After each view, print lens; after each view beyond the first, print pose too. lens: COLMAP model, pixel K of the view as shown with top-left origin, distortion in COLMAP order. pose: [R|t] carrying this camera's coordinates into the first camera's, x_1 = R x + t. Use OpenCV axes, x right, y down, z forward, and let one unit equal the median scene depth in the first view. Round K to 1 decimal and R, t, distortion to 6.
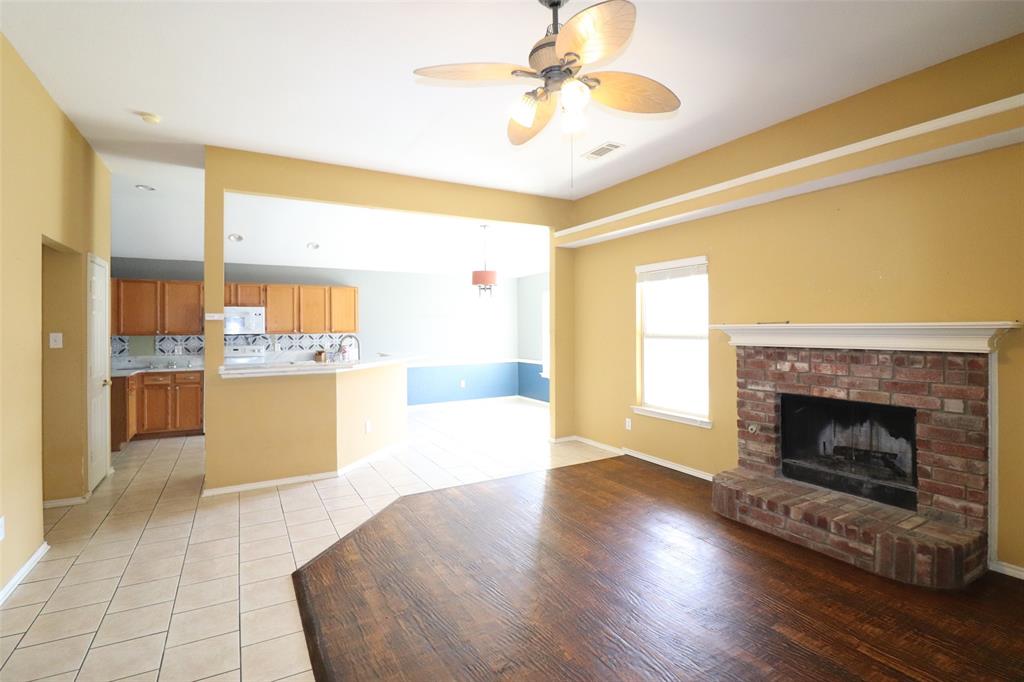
lens RADIAL K [[479.4, 0, 508.8], [0, 479.4, 330.9], [0, 0, 1]] dist [-0.008450, -0.004391]
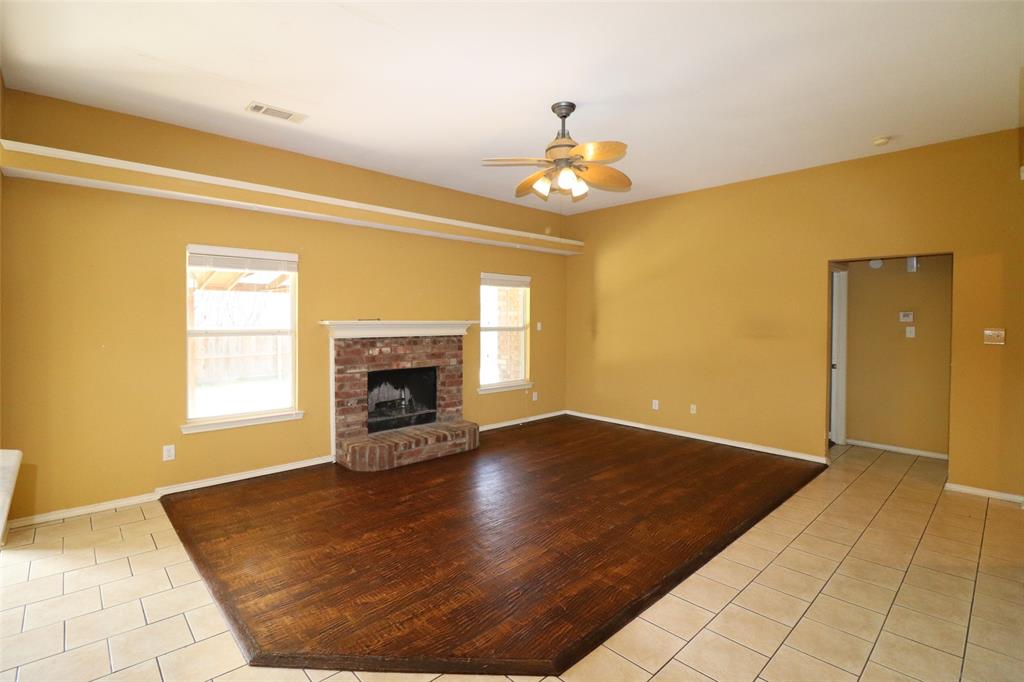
lens RADIAL K [[479.4, 0, 512.2], [0, 479.4, 333.7], [0, 0, 1]] dist [-0.008450, -0.004391]
pose [[-0.241081, -0.021270, 0.970272, -0.957485], [0.005683, 0.999712, 0.023327, -0.007739], [-0.970488, 0.011138, -0.240890, 1.064436]]
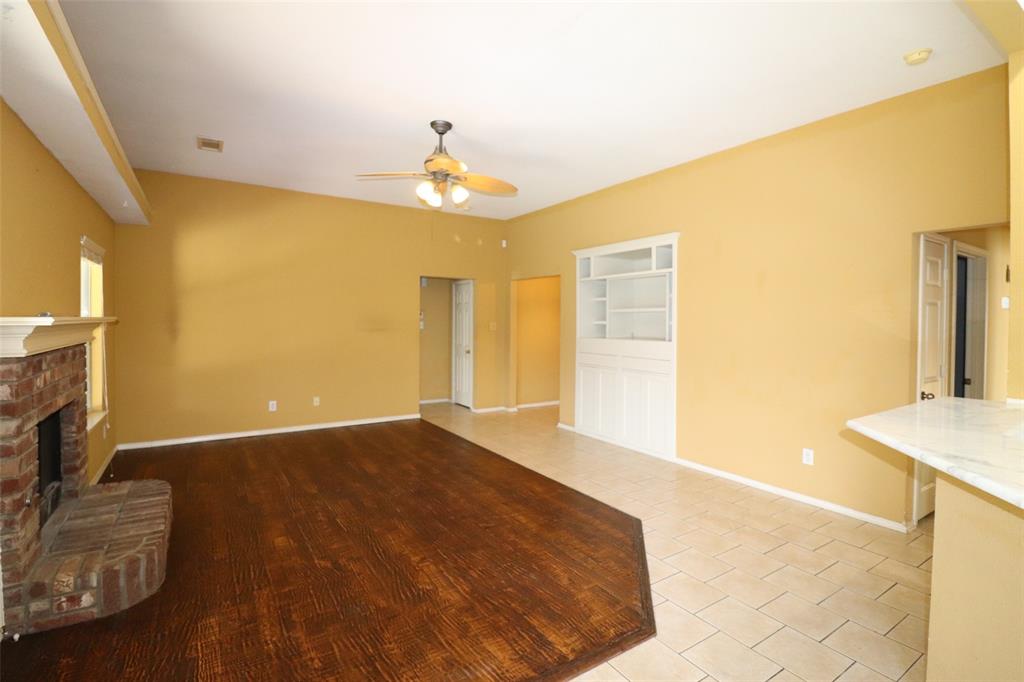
lens RADIAL K [[479.4, 0, 510.8], [0, 479.4, 337.0], [0, 0, 1]] dist [-0.008450, -0.004391]
pose [[-0.997817, 0.000482, -0.066032, -0.032788], [-0.002528, 0.998961, 0.045496, -0.020182], [0.065985, 0.045563, -0.996780, 1.900358]]
